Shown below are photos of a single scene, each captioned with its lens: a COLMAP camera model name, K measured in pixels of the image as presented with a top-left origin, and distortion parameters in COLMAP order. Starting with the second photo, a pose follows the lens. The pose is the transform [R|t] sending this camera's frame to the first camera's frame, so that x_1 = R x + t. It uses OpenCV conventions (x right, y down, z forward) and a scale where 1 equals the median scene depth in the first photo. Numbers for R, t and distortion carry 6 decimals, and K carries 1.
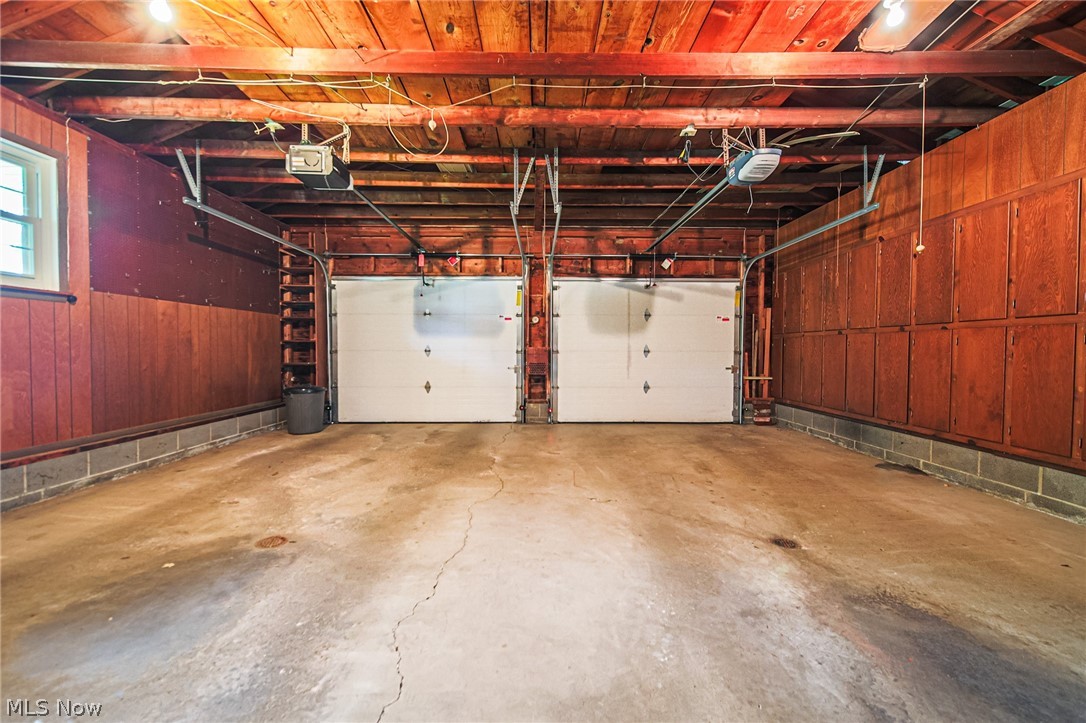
lens RADIAL K [[425.5, 0, 544.0], [0, 425.5, 356.4], [0, 0, 1]] dist [-0.000212, -0.000279]
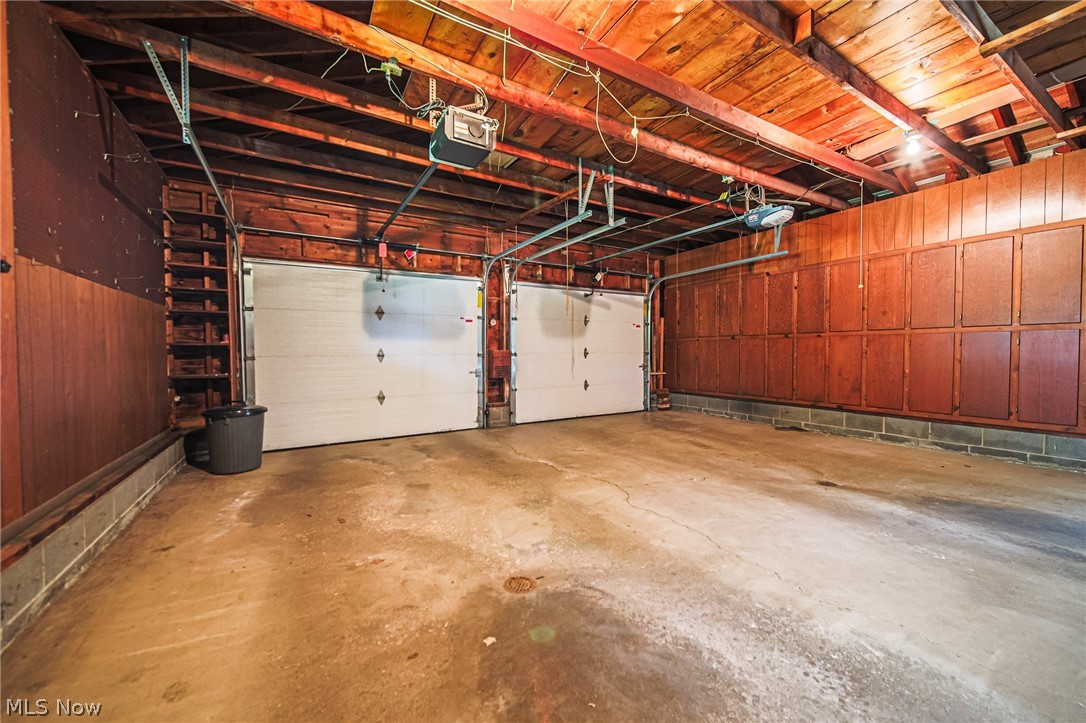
lens RADIAL K [[415.3, 0, 547.6], [0, 415.3, 357.3], [0, 0, 1]] dist [-0.000586, -0.000350]
pose [[0.865474, -0.016748, 0.500674, -0.647808], [0.017969, 0.999836, 0.002384, -0.008609], [-0.500632, 0.006933, 0.865633, 0.169205]]
